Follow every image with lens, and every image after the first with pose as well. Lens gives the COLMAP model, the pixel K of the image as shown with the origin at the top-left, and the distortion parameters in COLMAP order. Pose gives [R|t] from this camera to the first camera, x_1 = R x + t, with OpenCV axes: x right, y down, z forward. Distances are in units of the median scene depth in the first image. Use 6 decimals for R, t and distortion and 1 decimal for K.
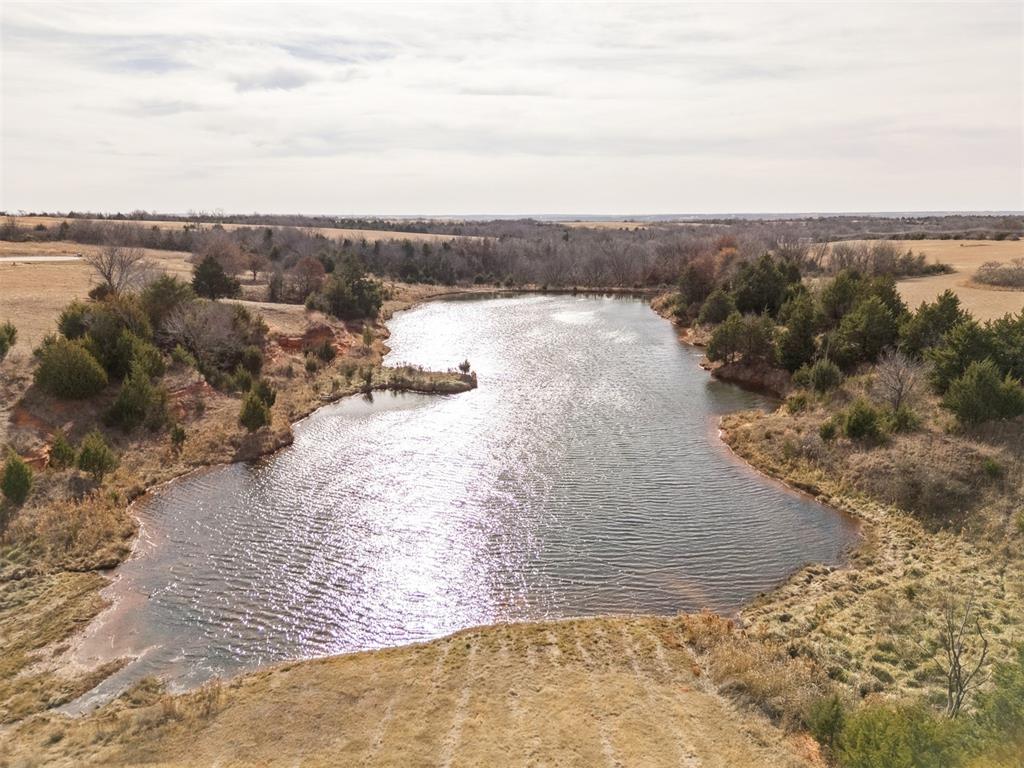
lens RADIAL K [[717.0, 0, 507.4], [0, 717.0, 387.0], [0, 0, 1]] dist [0.050686, -0.035776]
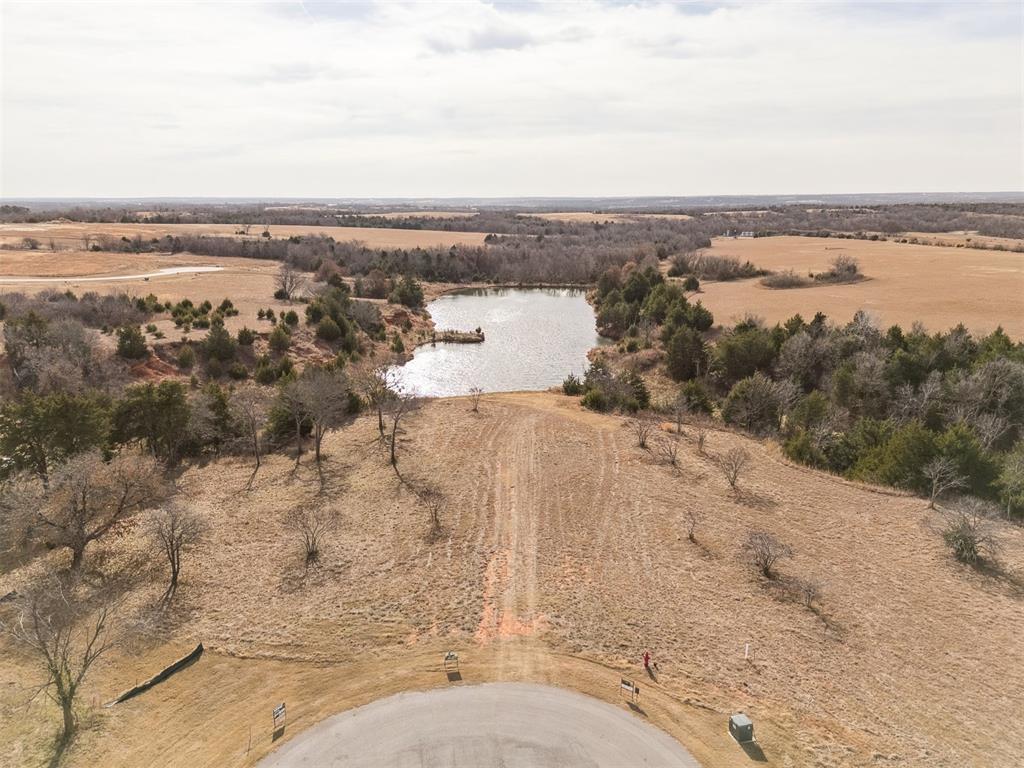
lens RADIAL K [[717.0, 0, 512.2], [0, 717.0, 387.0], [0, 0, 1]] dist [0.050686, -0.035776]
pose [[0.999516, -0.010195, 0.029394, -0.002480], [0.009518, 0.999689, 0.023056, 0.009030], [-0.029620, -0.022765, 0.999302, -0.110210]]
